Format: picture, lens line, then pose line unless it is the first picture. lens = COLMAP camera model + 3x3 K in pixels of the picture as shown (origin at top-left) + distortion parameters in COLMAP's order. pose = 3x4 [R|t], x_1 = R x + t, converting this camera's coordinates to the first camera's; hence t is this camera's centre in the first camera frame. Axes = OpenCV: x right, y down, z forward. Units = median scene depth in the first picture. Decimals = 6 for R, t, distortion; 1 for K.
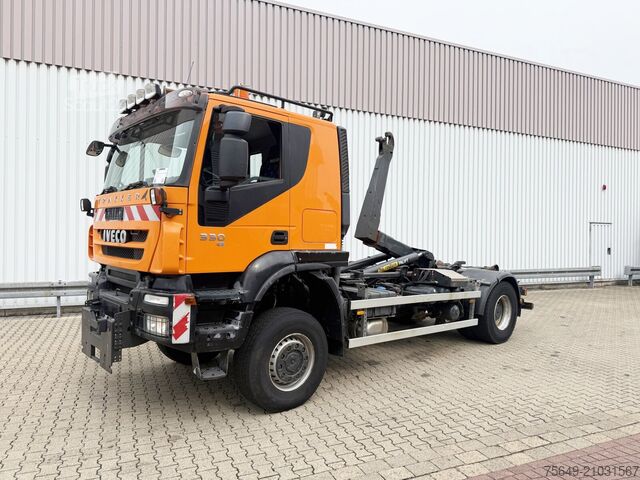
lens RADIAL K [[453.5, 0, 323.4], [0, 453.5, 229.0], [0, 0, 1]] dist [0.040933, -0.040194]
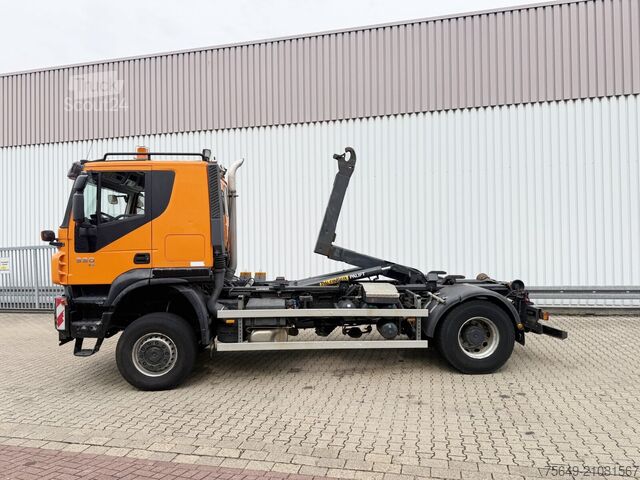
lens RADIAL K [[453.5, 0, 323.3], [0, 453.5, 232.3], [0, 0, 1]] dist [0.040933, -0.040194]
pose [[0.786029, -0.047156, -0.616389, 1.160308], [0.042814, 0.998845, -0.021818, -0.006771], [0.616706, -0.009241, 0.787140, 0.280803]]
